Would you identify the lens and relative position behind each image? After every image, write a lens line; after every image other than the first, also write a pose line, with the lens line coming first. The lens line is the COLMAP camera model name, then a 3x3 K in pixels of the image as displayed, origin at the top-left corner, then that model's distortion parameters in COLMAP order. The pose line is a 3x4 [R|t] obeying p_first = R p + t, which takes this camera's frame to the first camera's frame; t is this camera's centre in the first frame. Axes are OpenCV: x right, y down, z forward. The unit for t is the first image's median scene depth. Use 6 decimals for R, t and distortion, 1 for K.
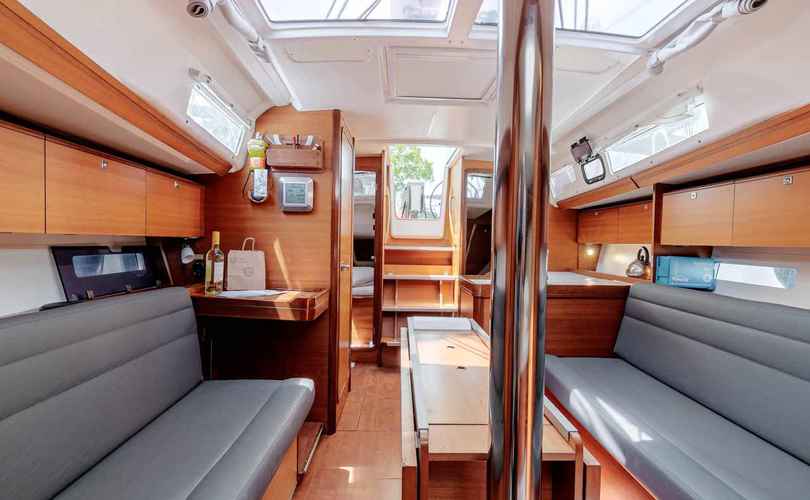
lens RADIAL K [[374.3, 0, 425.4], [0, 374.3, 251.6], [0, 0, 1]] dist [0.000205, -0.000022]
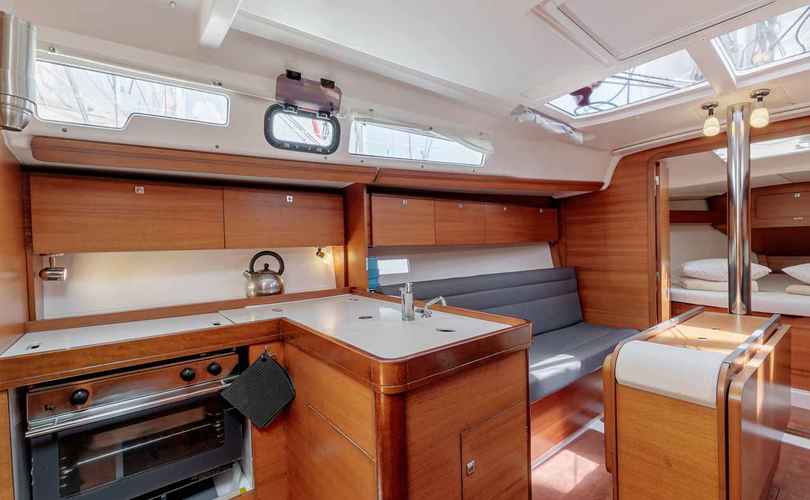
lens RADIAL K [[374.3, 0, 425.4], [0, 374.3, 251.6], [0, 0, 1]] dist [0.000205, -0.000022]
pose [[-0.592084, -0.026591, 0.805437, -0.198427], [0.031436, 0.997933, 0.056054, -0.046706], [-0.805263, 0.058509, -0.590025, 1.285136]]
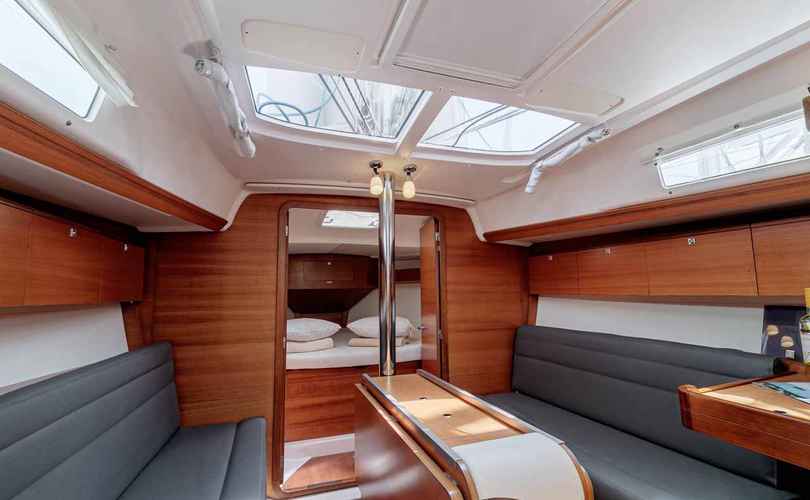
lens RADIAL K [[374.3, 0, 425.4], [0, 374.3, 251.6], [0, 0, 1]] dist [0.000205, -0.000022]
pose [[-0.952401, -0.033576, -0.302993, 0.247034], [-0.004687, 0.995411, -0.095574, -0.027315], [0.304812, -0.089605, -0.948188, 1.088161]]
